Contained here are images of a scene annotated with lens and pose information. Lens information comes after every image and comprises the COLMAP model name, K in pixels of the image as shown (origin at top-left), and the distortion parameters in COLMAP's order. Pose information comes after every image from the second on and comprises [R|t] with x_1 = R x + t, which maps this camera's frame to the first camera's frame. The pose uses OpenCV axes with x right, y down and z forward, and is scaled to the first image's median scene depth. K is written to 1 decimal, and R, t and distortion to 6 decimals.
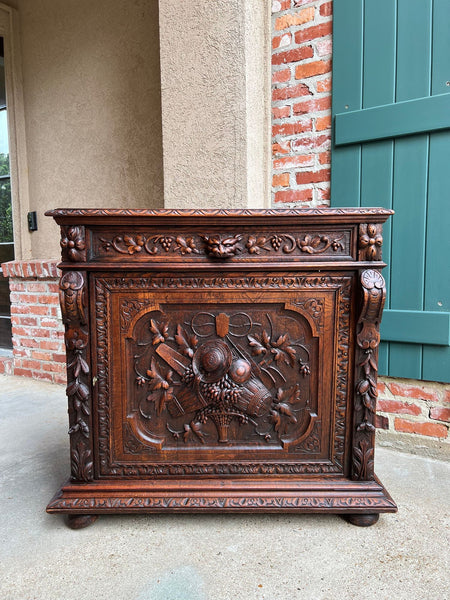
lens RADIAL K [[450.6, 0, 227.0], [0, 450.6, 303.4], [0, 0, 1]] dist [0.056902, -0.074307]
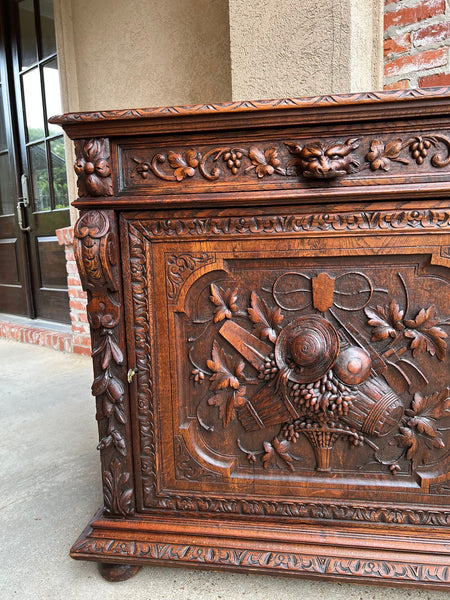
lens RADIAL K [[452.9, 0, 228.0], [0, 452.9, 304.2], [0, 0, 1]] dist [0.044184, -0.058623]
pose [[0.987530, -0.000670, -0.157427, -0.031166], [0.009247, 0.998511, 0.053755, 0.022442], [0.157157, -0.054540, 0.986066, 0.264578]]
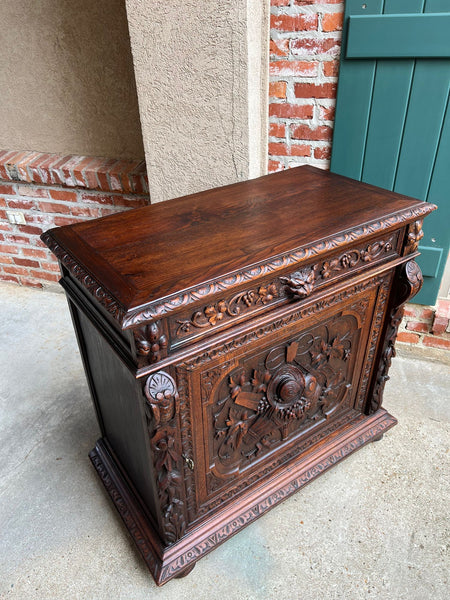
lens RADIAL K [[454.3, 0, 226.7], [0, 454.3, 303.8], [0, 0, 1]] dist [0.010254, -0.004844]
pose [[0.982296, -0.117389, 0.145997, -0.162804], [0.037165, 0.885948, 0.462294, -0.355072], [-0.183614, -0.448683, 0.874625, 0.099120]]
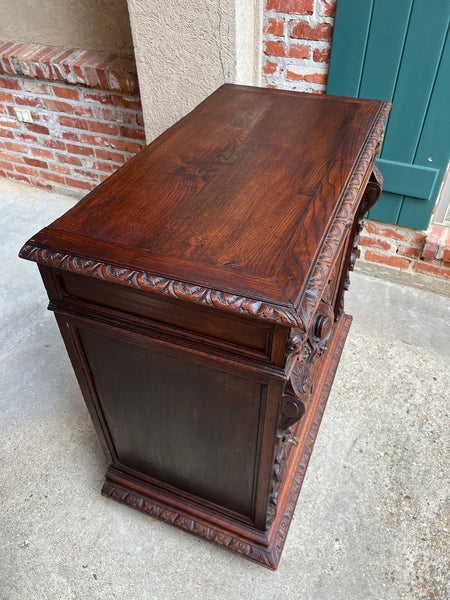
lens RADIAL K [[452.9, 0, 228.0], [0, 452.9, 304.2], [0, 0, 1]] dist [0.044184, -0.058623]
pose [[0.997024, -0.058831, 0.049813, -0.039382], [0.016834, 0.796761, 0.604060, -0.340780], [-0.075226, -0.601424, 0.795380, 0.047175]]
